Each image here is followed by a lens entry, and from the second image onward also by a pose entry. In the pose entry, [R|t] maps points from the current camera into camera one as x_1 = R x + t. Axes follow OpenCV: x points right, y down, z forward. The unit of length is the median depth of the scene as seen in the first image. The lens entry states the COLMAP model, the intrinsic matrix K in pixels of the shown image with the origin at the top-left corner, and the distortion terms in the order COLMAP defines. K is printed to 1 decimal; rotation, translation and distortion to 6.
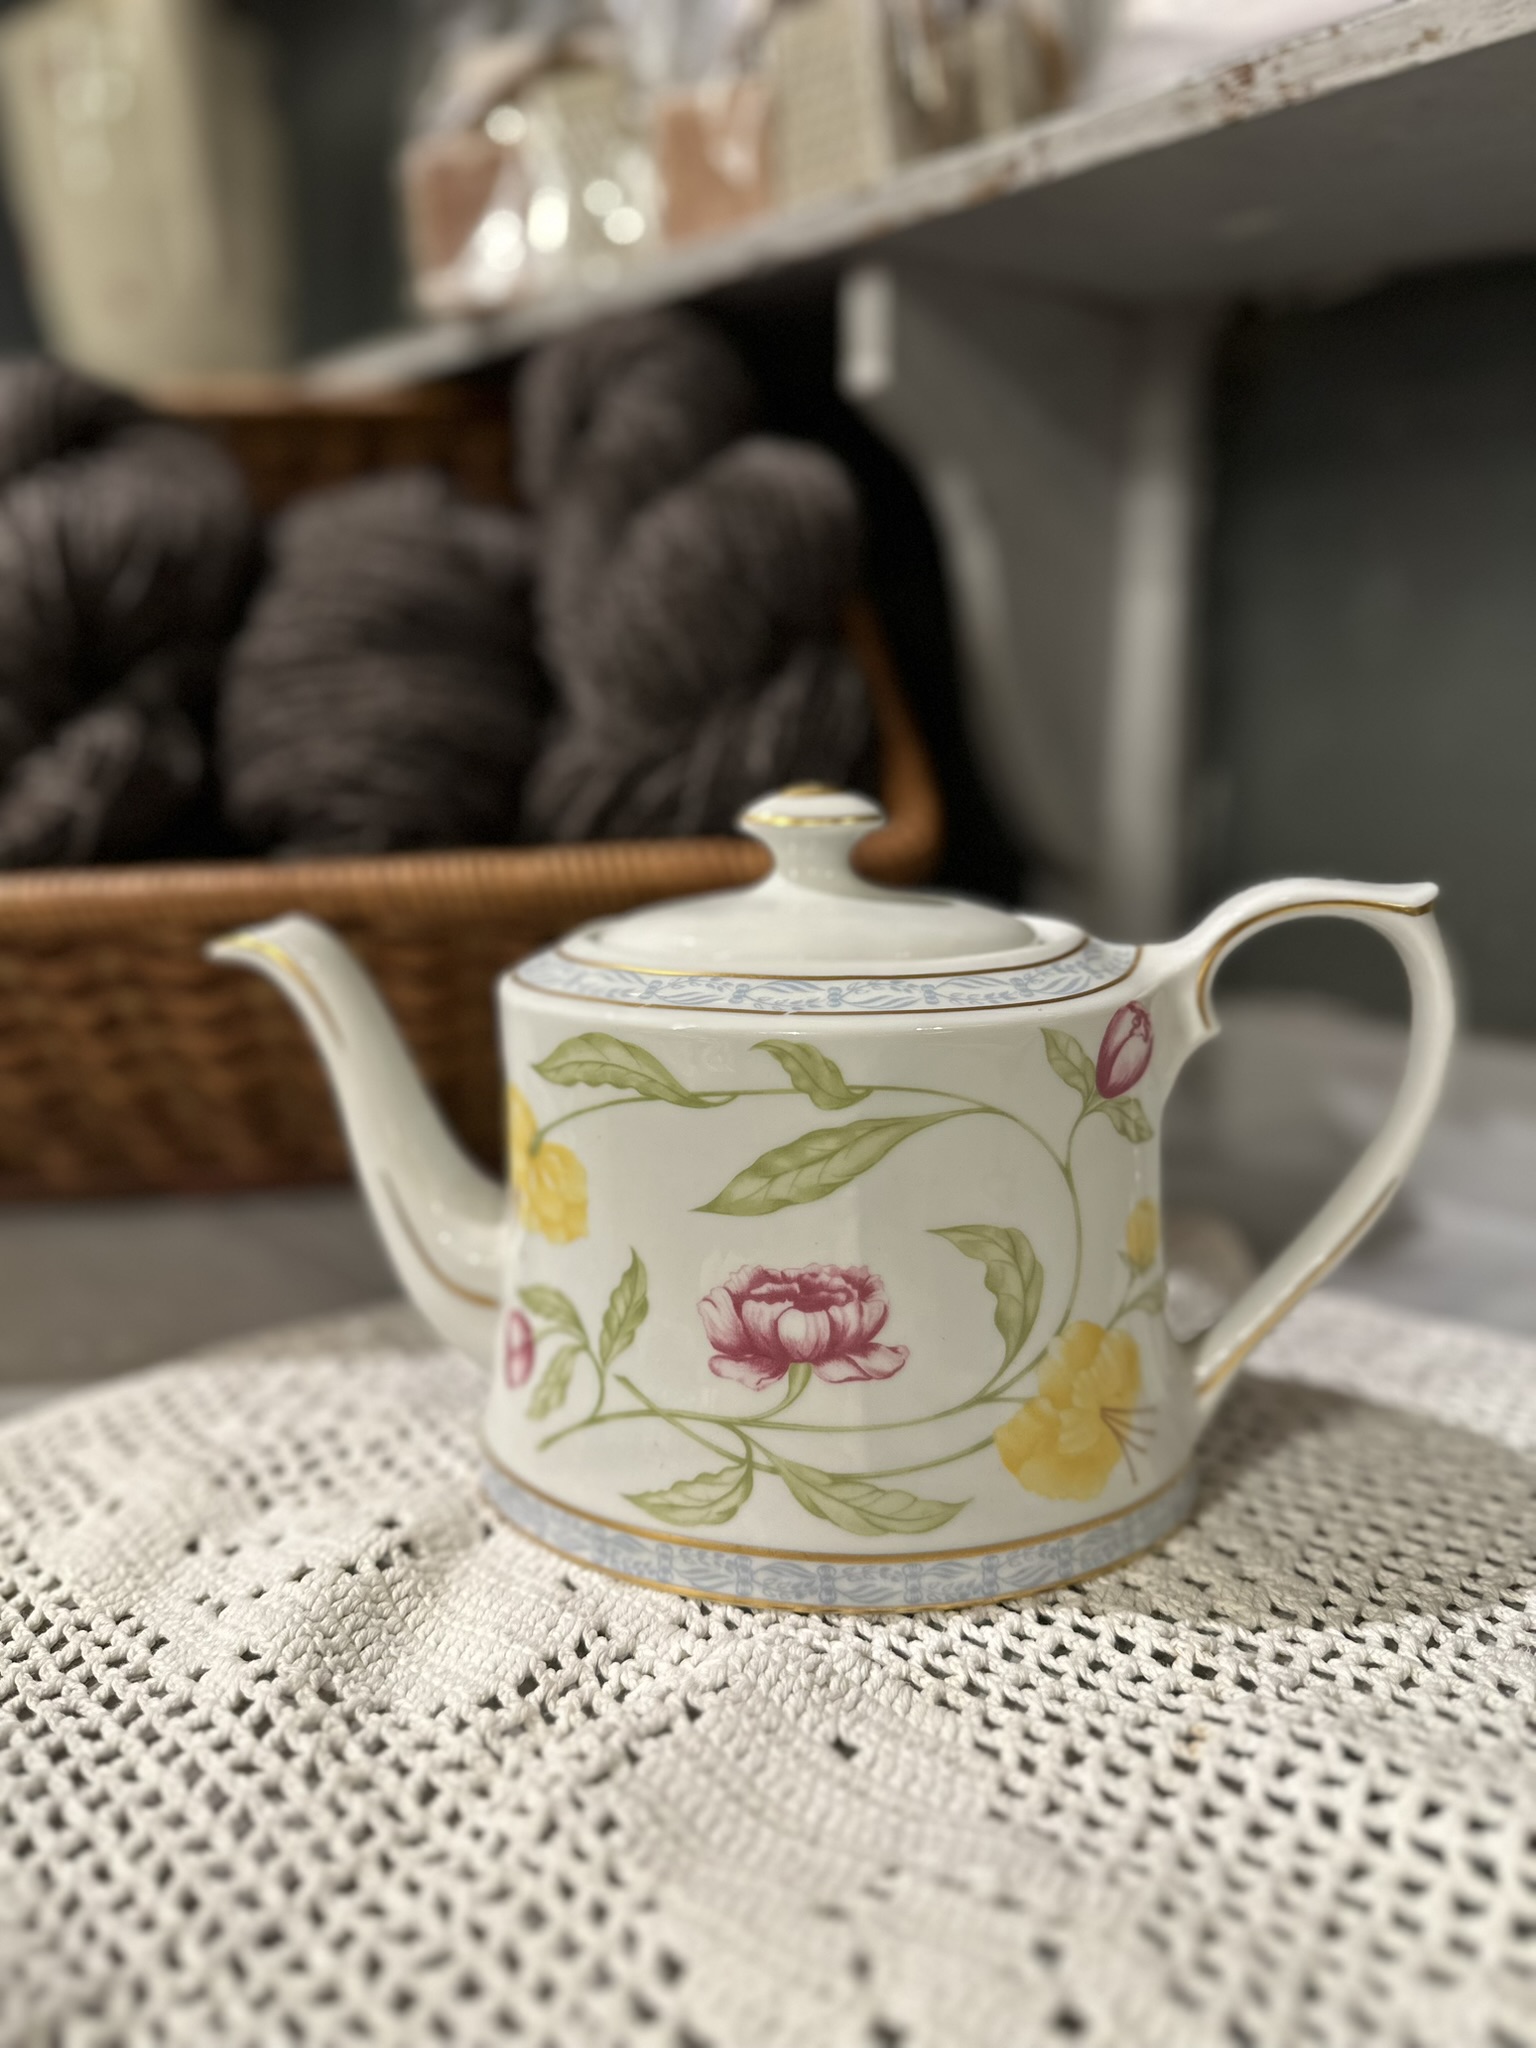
lens RADIAL K [[1324.4, 0, 765.3], [0, 1324.4, 1042.6], [0, 0, 1]] dist [-0.053240, 0.019849]
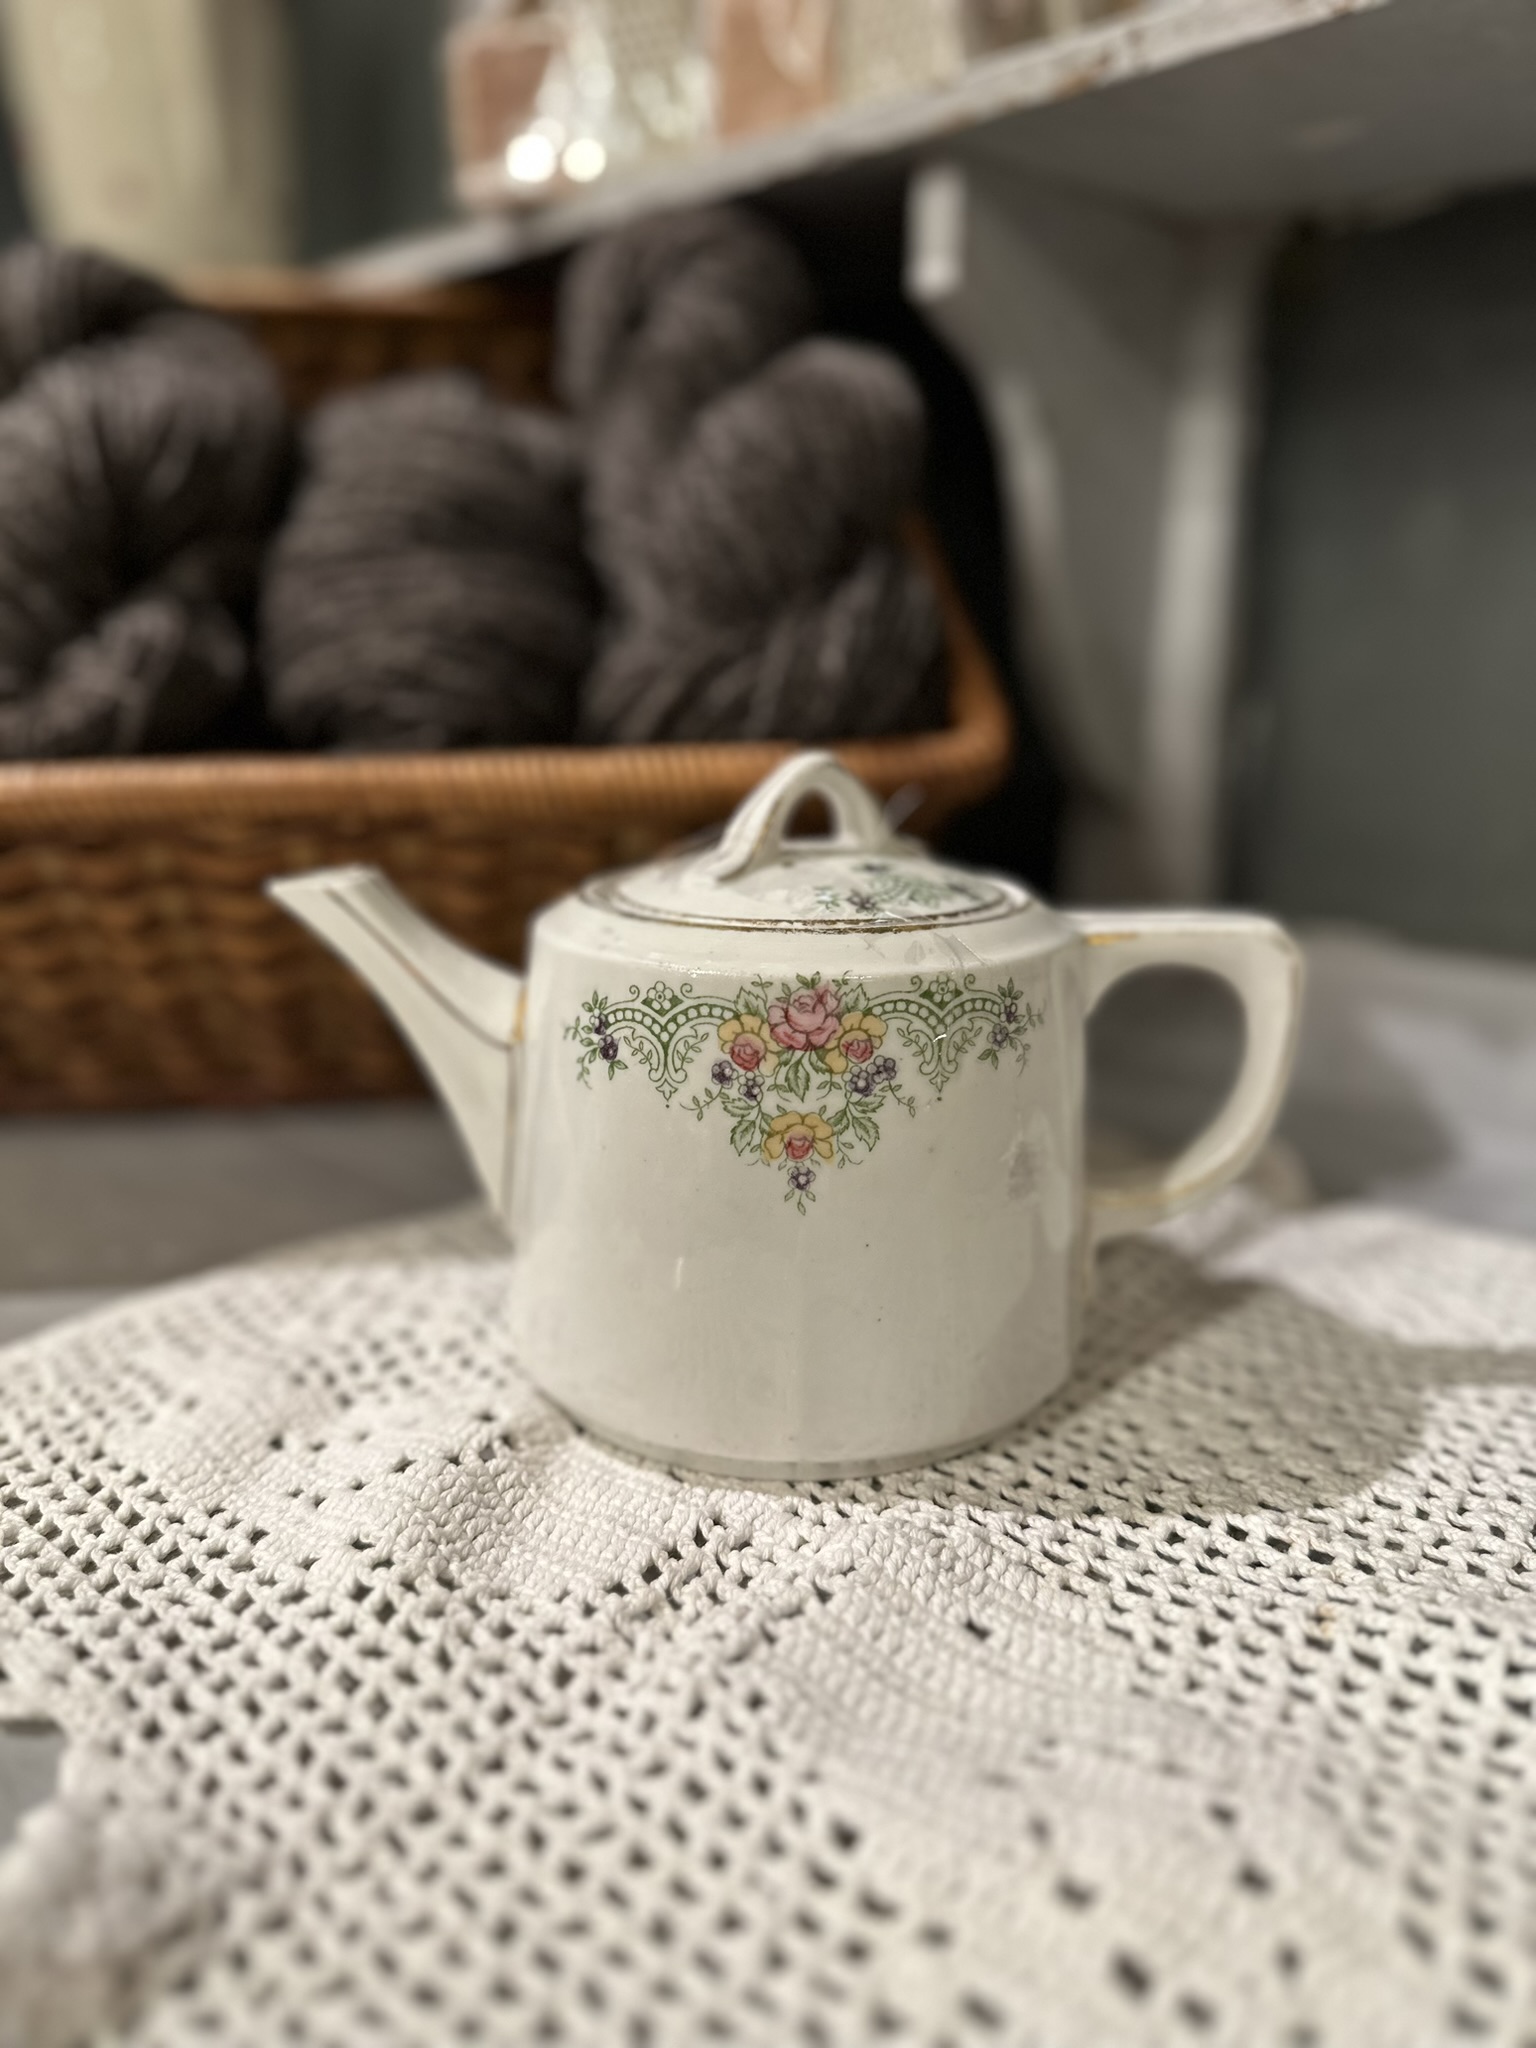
lens RADIAL K [[1324.4, 0, 766.4], [0, 1324.4, 1031.4], [0, 0, 1]] dist [-0.053240, 0.019849]
pose [[0.999297, 0.013648, 0.034916, -0.133383], [-0.014514, 0.999591, 0.024651, 0.059205], [-0.034565, -0.025140, 0.999086, 0.020136]]
